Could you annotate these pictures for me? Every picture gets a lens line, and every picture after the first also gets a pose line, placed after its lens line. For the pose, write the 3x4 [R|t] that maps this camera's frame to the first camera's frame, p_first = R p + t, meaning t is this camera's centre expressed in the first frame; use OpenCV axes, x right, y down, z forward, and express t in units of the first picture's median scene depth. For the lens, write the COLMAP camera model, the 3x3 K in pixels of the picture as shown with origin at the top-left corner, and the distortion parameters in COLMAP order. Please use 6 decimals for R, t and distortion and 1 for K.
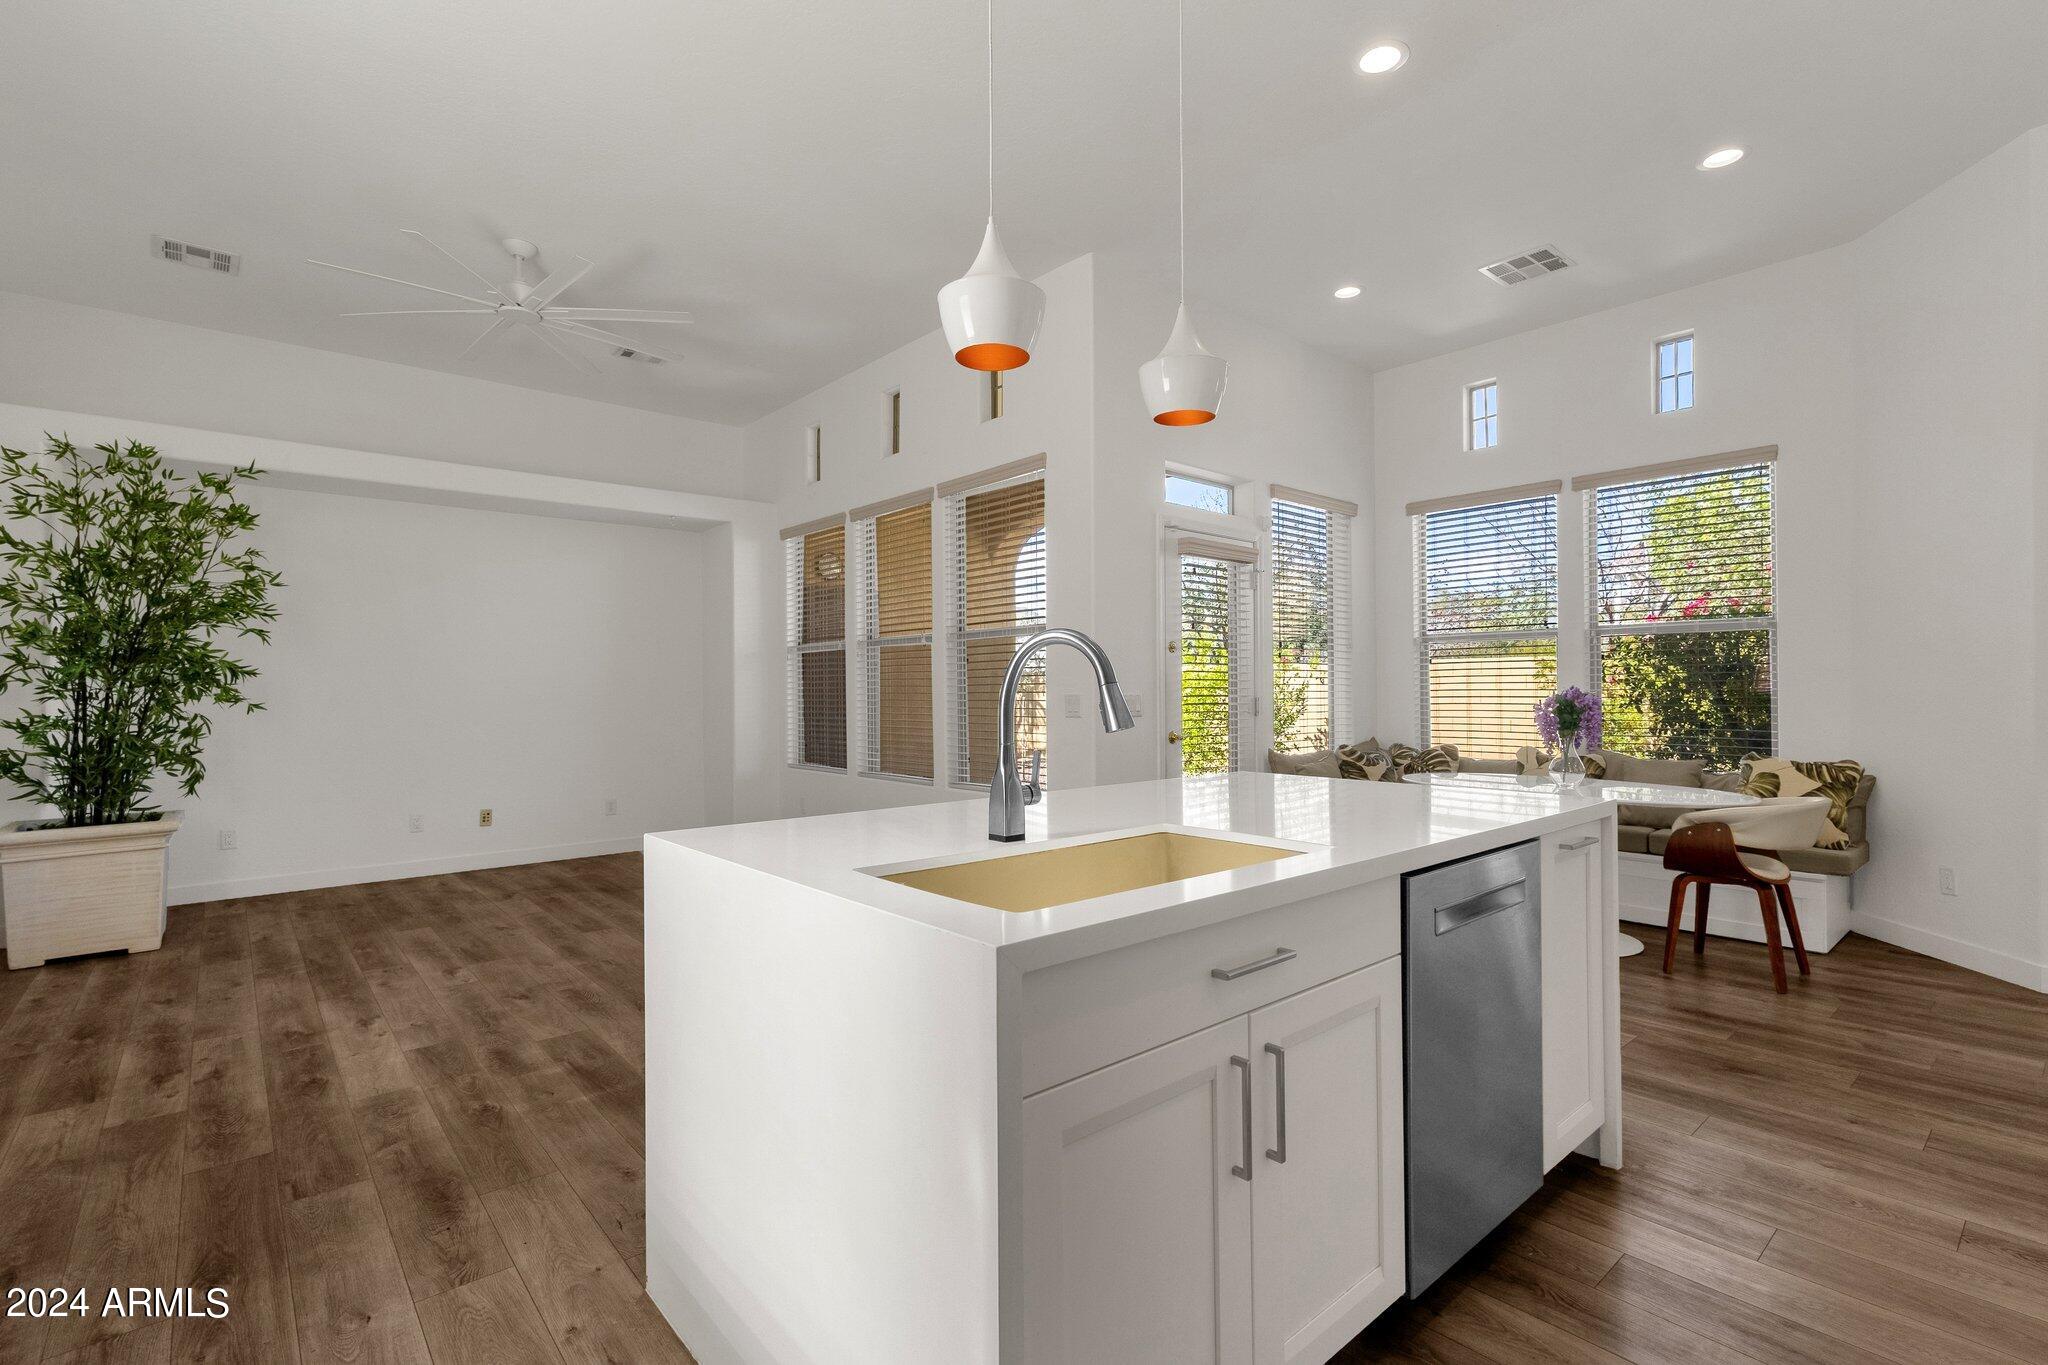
lens RADIAL K [[916.2, 0, 1036.0], [0, 916.2, 692.8], [0, 0, 1]] dist [-0.003043, -0.000367]
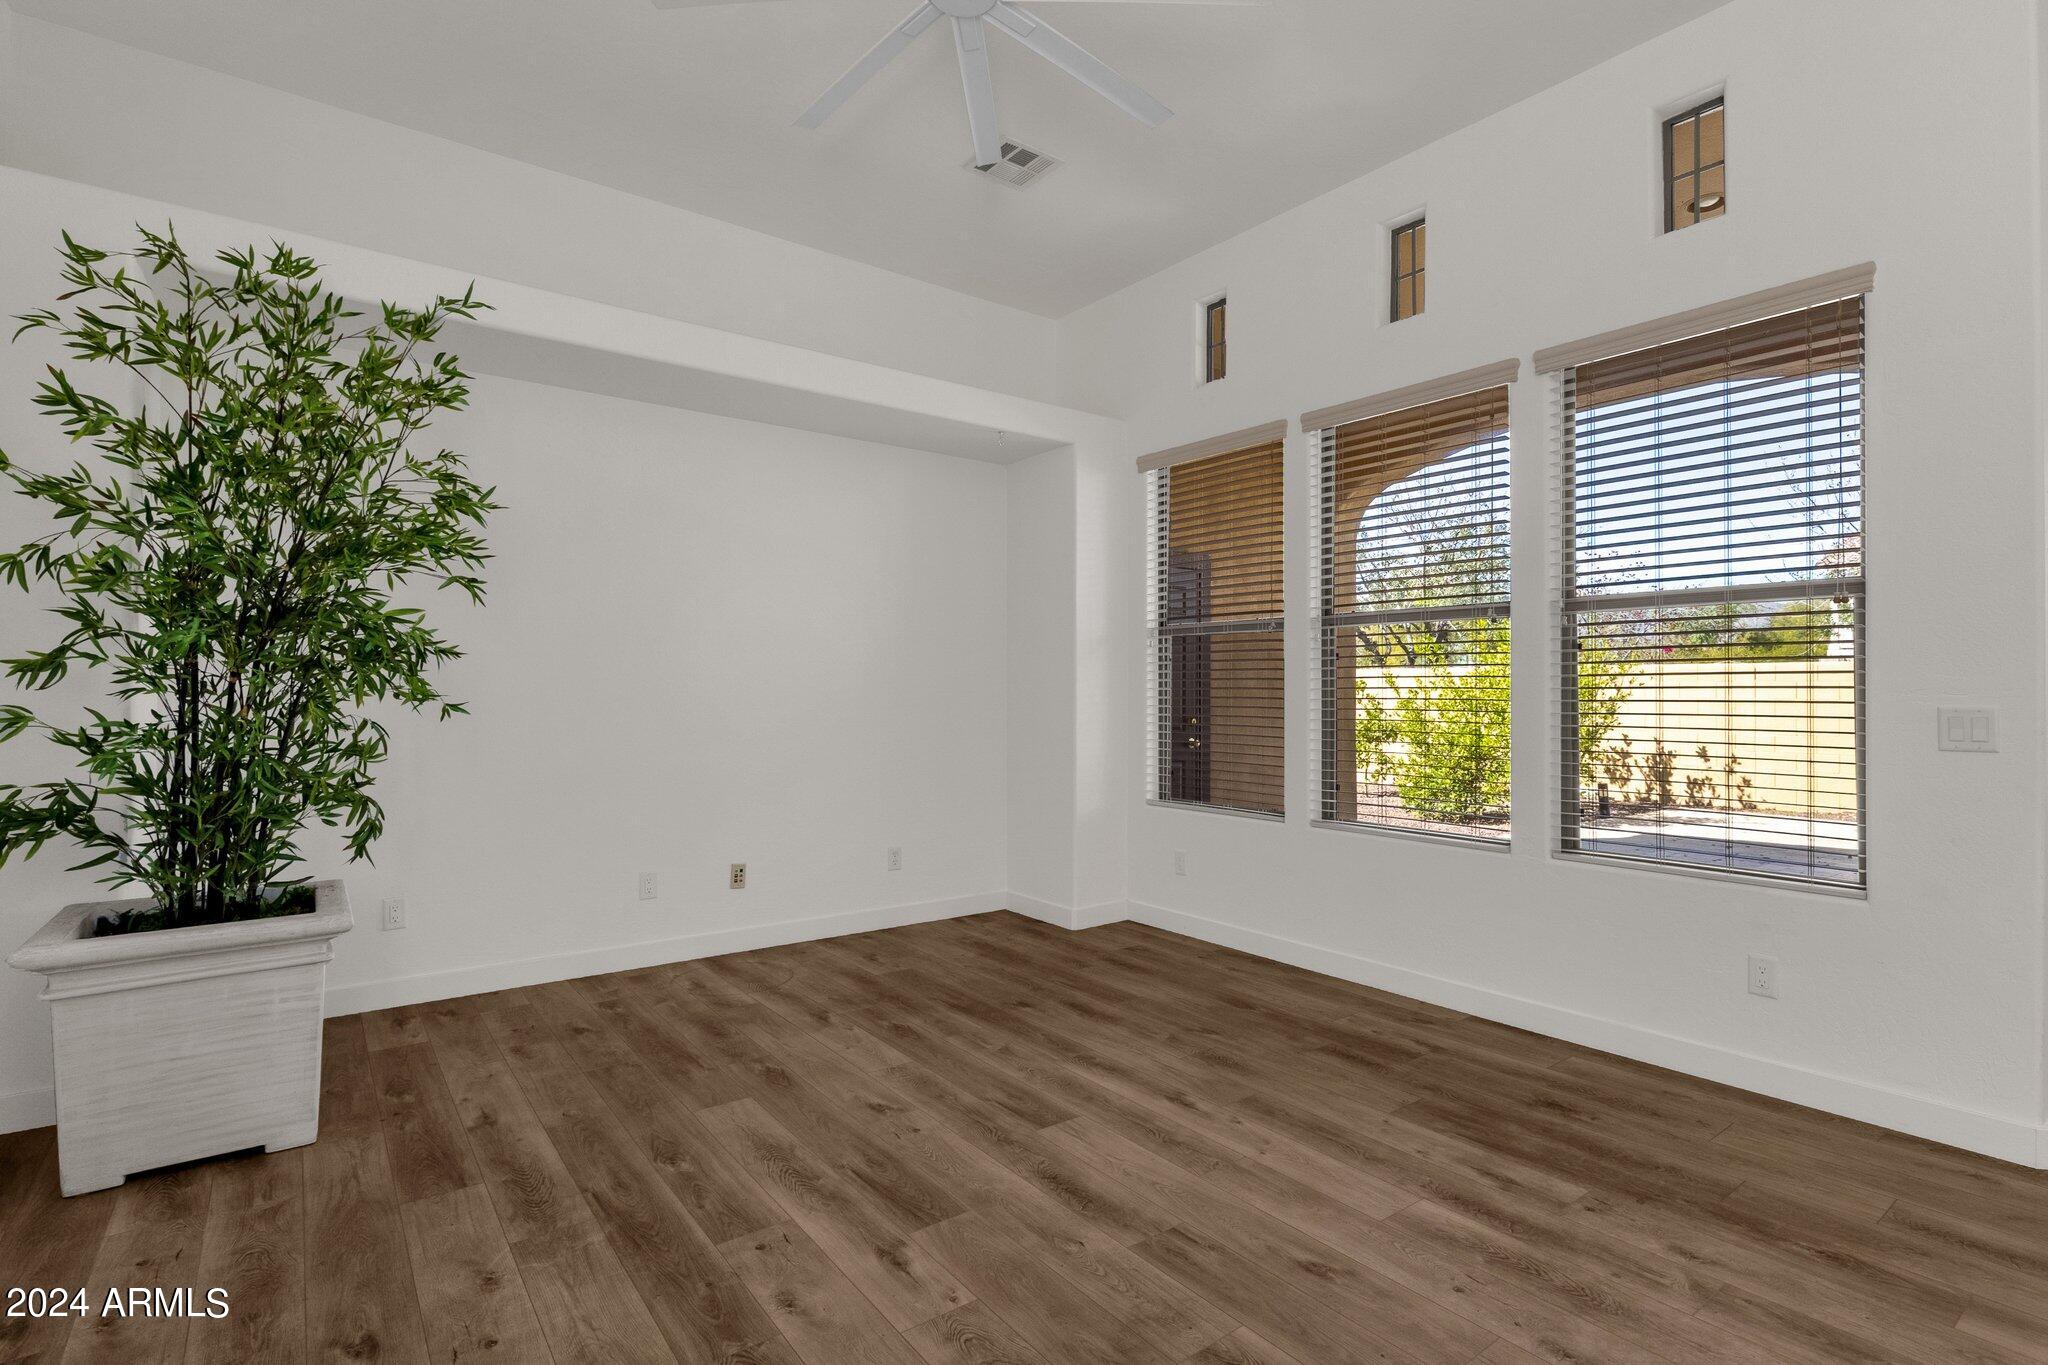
lens RADIAL K [[1023.1, 0, 1100.0], [0, 1023.1, 698.8], [0, 0, 1]] dist [-0.010799, 0.000843]
pose [[0.997848, 0.014696, -0.063909, -0.434061], [-0.014605, 0.999892, 0.001889, 0.001453], [0.063930, -0.000952, 0.997954, 0.400607]]
